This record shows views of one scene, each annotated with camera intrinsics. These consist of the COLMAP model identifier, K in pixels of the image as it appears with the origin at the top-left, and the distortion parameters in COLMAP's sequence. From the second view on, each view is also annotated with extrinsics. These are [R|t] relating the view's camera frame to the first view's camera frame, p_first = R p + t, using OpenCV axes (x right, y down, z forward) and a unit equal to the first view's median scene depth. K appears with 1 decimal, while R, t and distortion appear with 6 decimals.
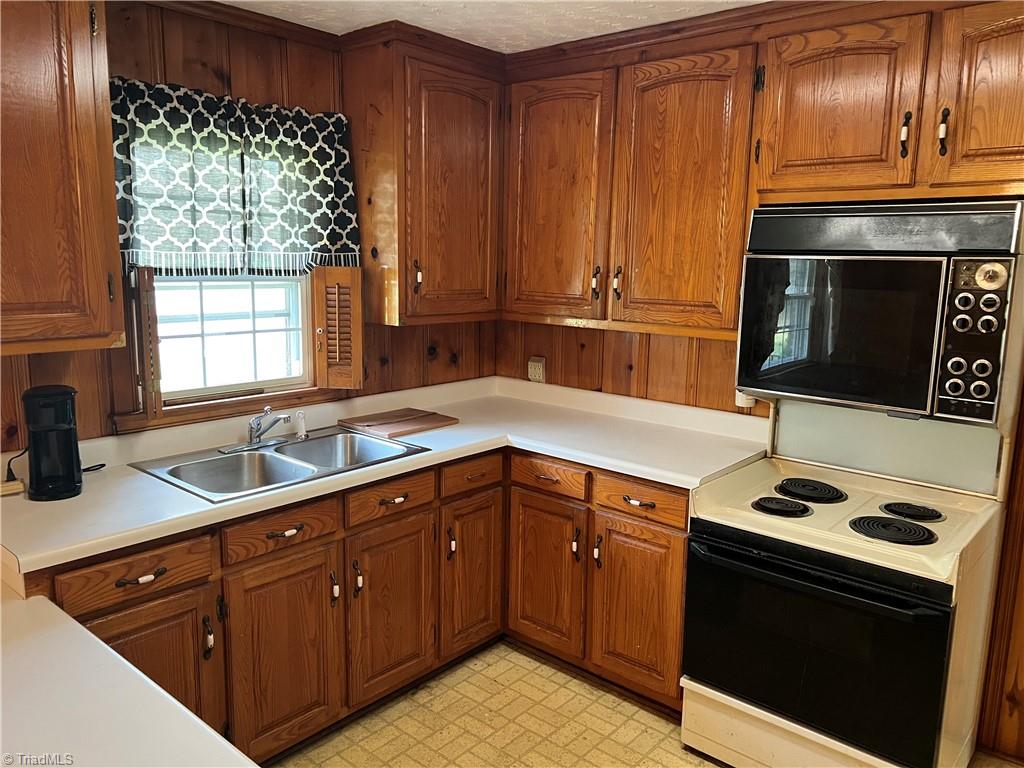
lens RADIAL K [[767.1, 0, 511.0], [0, 767.1, 382.5], [0, 0, 1]] dist [0.052152, -0.069870]
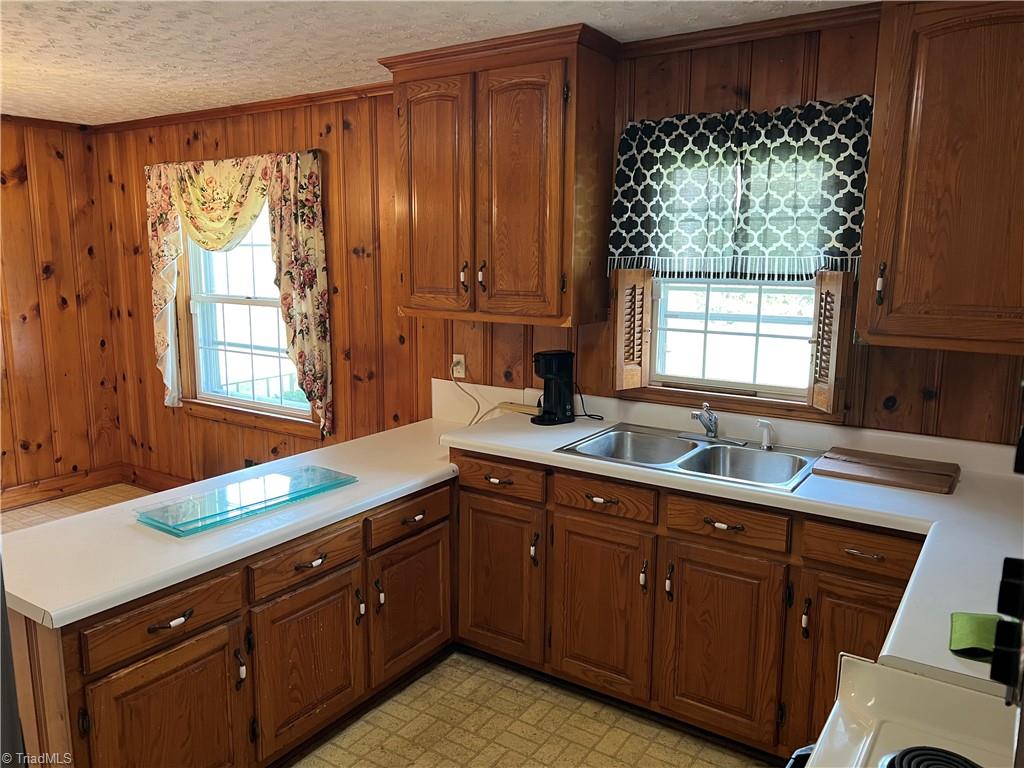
lens RADIAL K [[767.1, 0, 517.8], [0, 767.1, 379.4], [0, 0, 1]] dist [0.052152, -0.069870]
pose [[0.122016, 0.140801, -0.982490, 0.679881], [-0.165175, 0.978964, 0.119782, -0.083966], [0.978688, 0.147667, 0.142706, 0.595775]]
